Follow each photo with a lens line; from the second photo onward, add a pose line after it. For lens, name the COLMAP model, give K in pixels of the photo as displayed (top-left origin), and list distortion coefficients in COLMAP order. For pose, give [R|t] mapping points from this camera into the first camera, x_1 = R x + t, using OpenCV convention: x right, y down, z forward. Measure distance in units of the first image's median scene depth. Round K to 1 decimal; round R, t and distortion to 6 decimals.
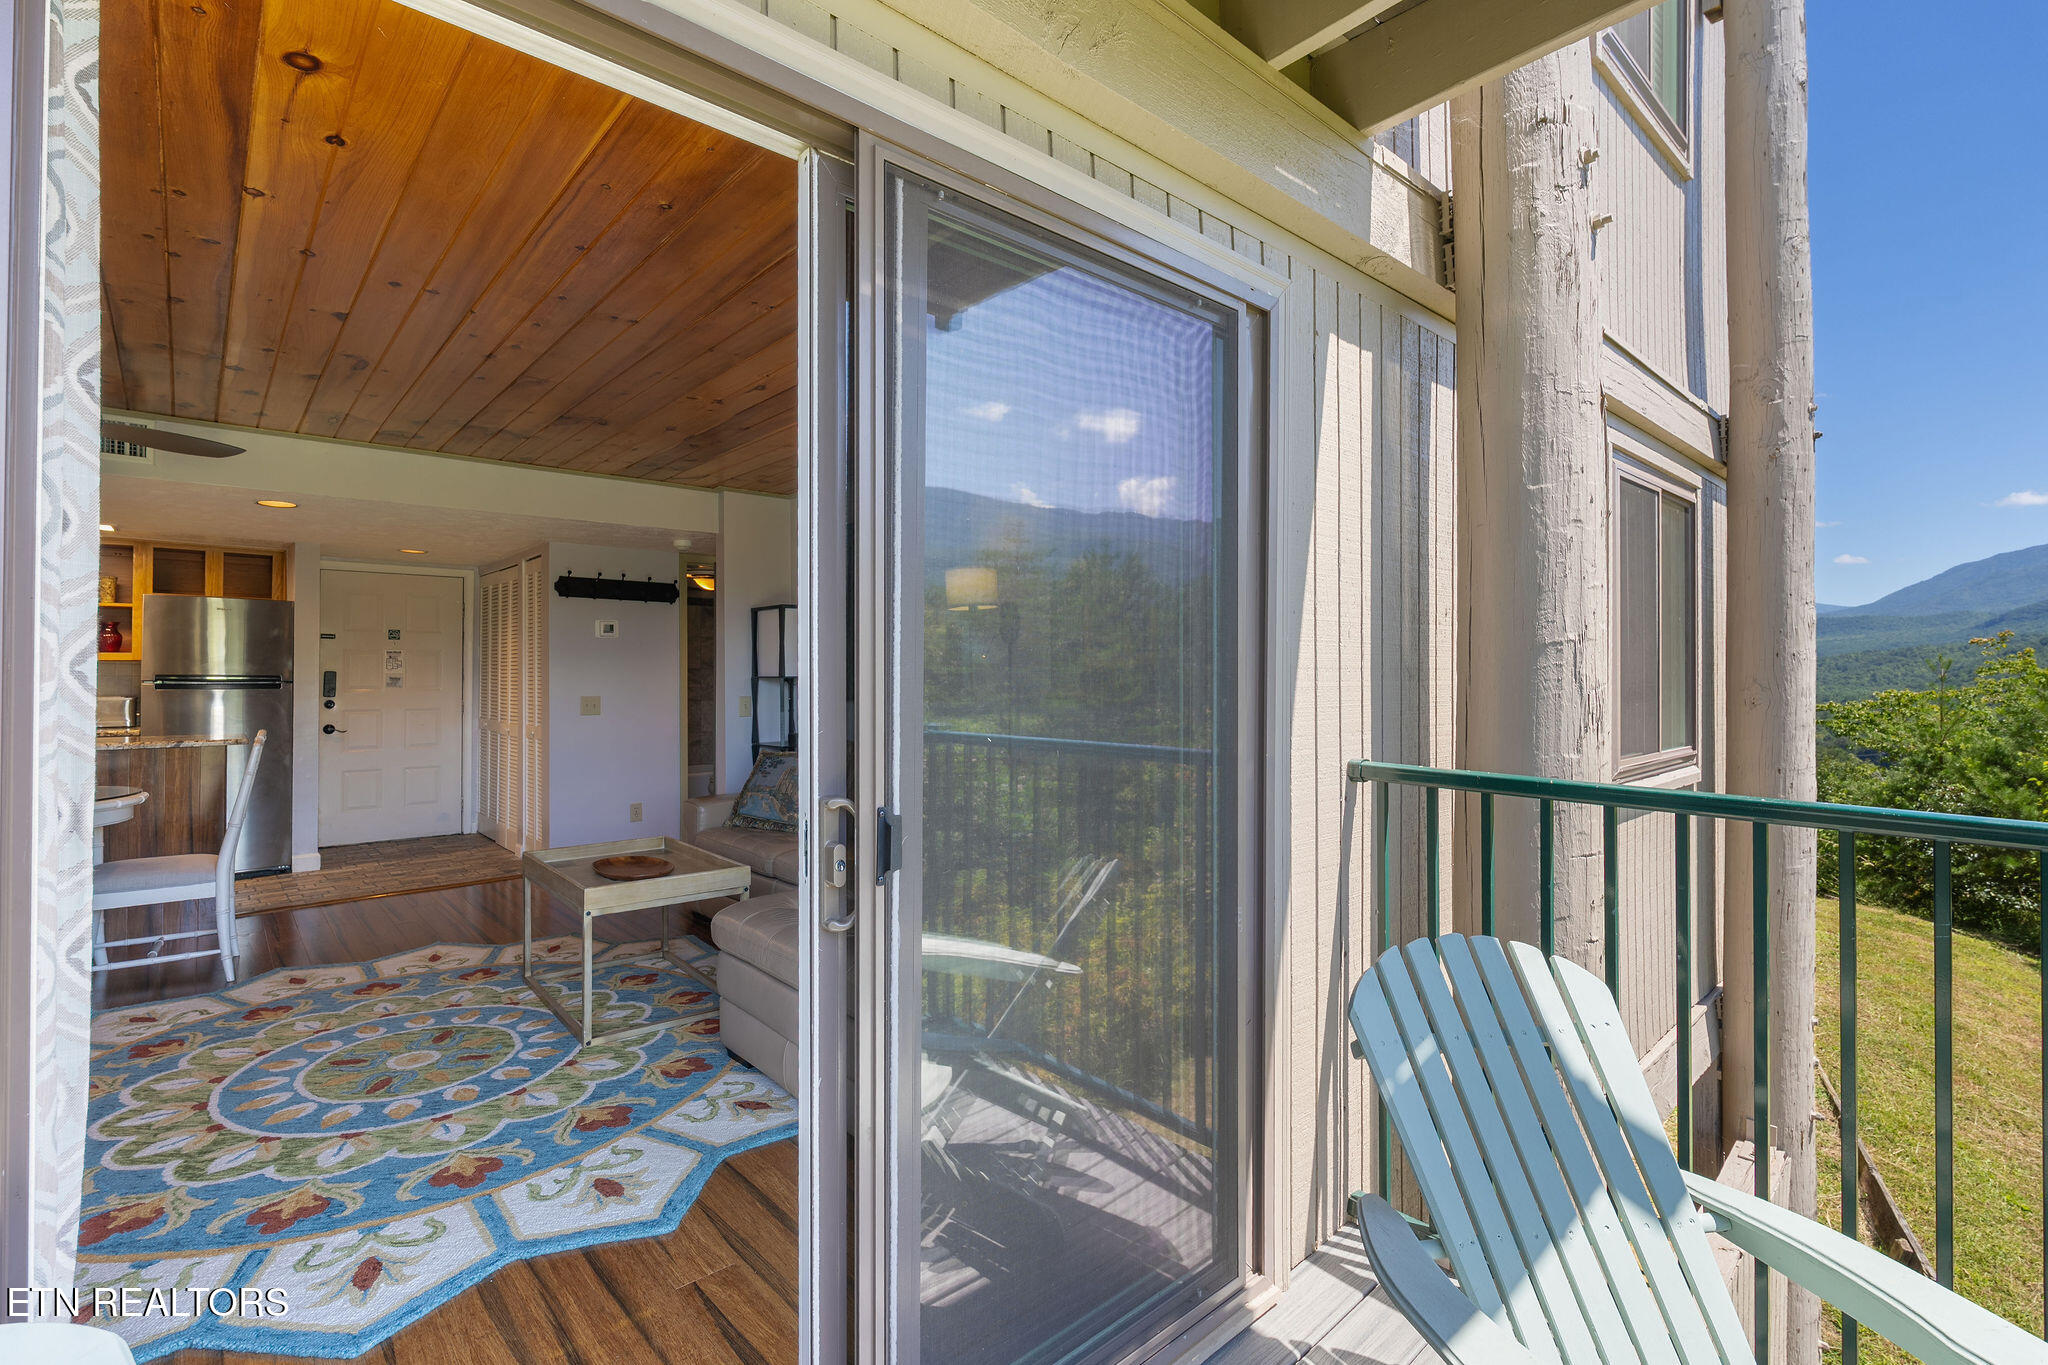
lens RADIAL K [[915.6, 0, 996.8], [0, 915.6, 671.0], [0, 0, 1]] dist [0.000655, -0.001623]
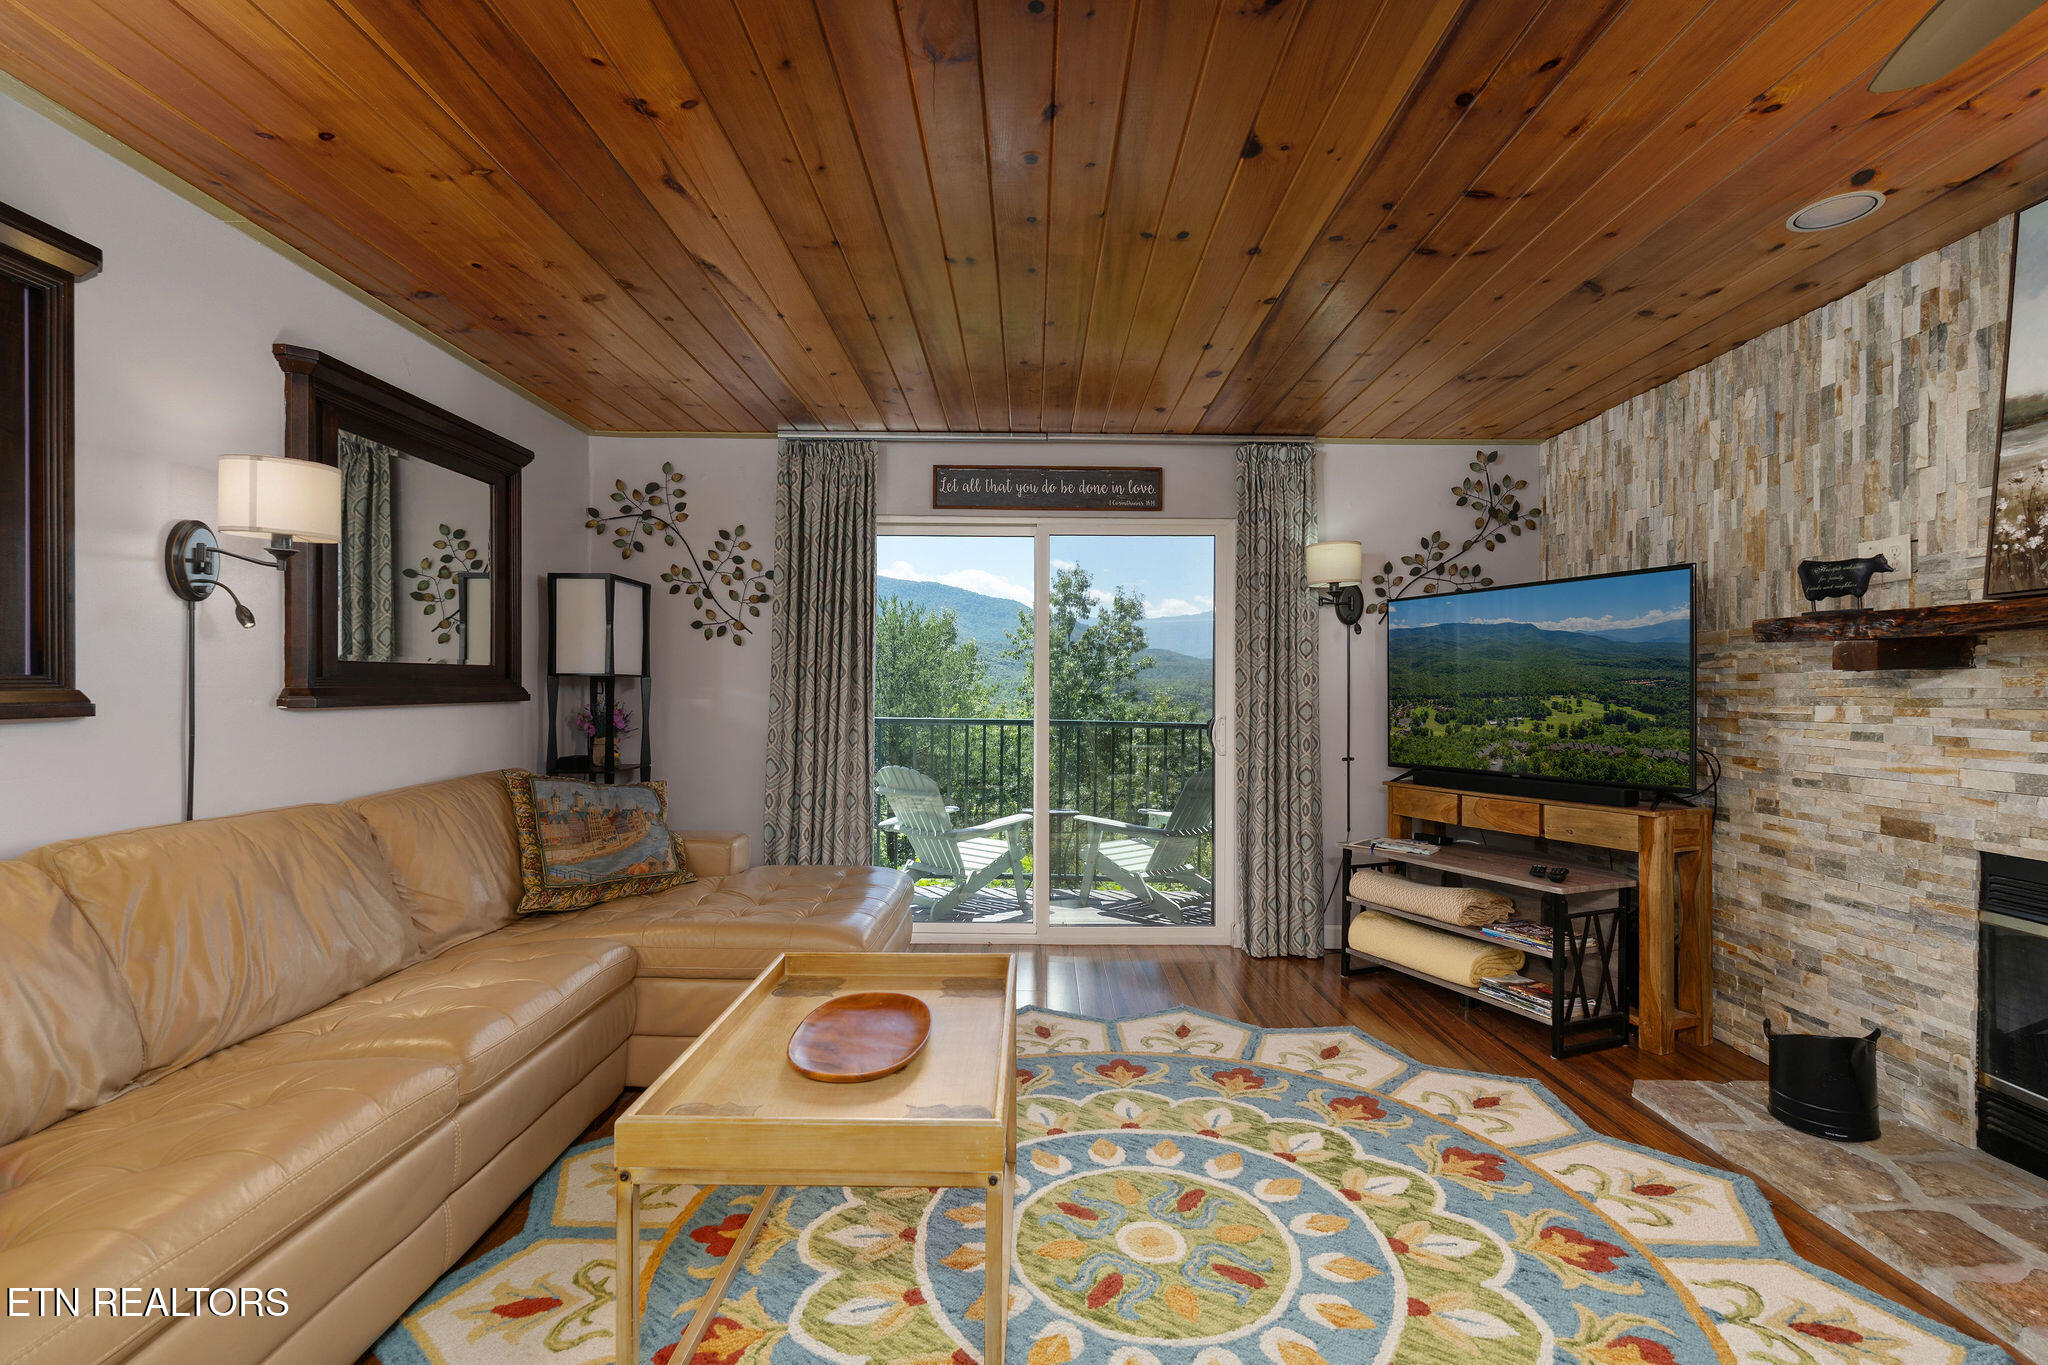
lens RADIAL K [[915.6, 0, 1024.6], [0, 915.6, 691.6], [0, 0, 1]] dist [0.000655, -0.001623]
pose [[-0.746768, -0.004959, 0.665066, -0.955112], [-0.012626, 0.999898, -0.006722, 0.030836], [-0.664965, -0.013416, -0.746754, 1.480229]]
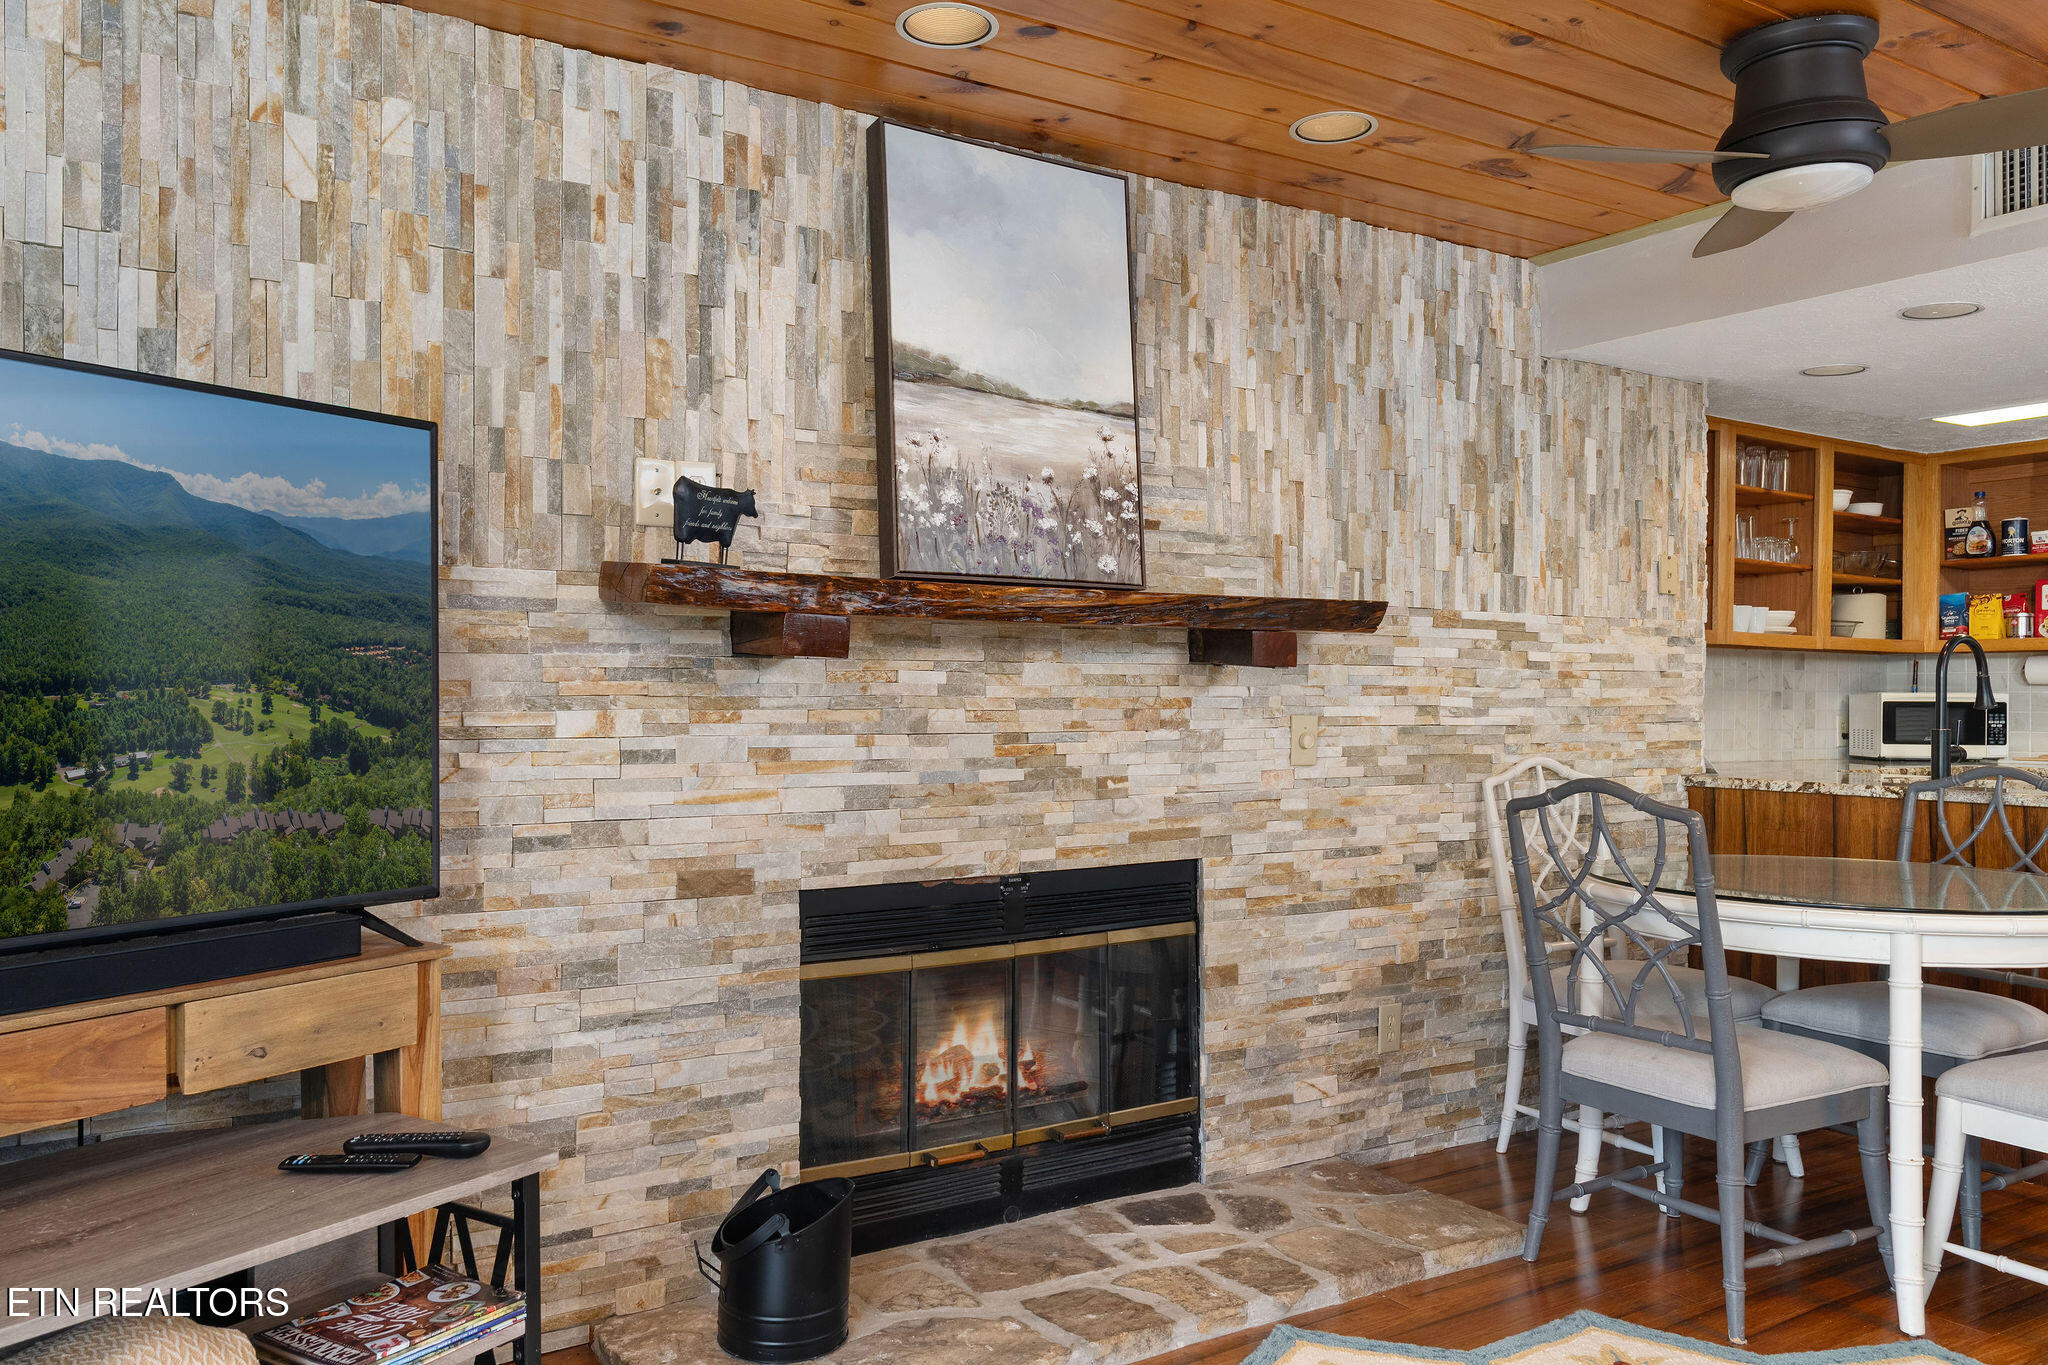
lens RADIAL K [[1475.5, 0, 1028.1], [0, 1475.5, 700.9], [0, 0, 1]] dist [-0.004026, -0.001891]
pose [[-0.173527, 0.003154, -0.984824, -0.147181], [0.009796, 0.999951, 0.001476, 0.024475], [0.984780, -0.009391, -0.173549, 0.722320]]
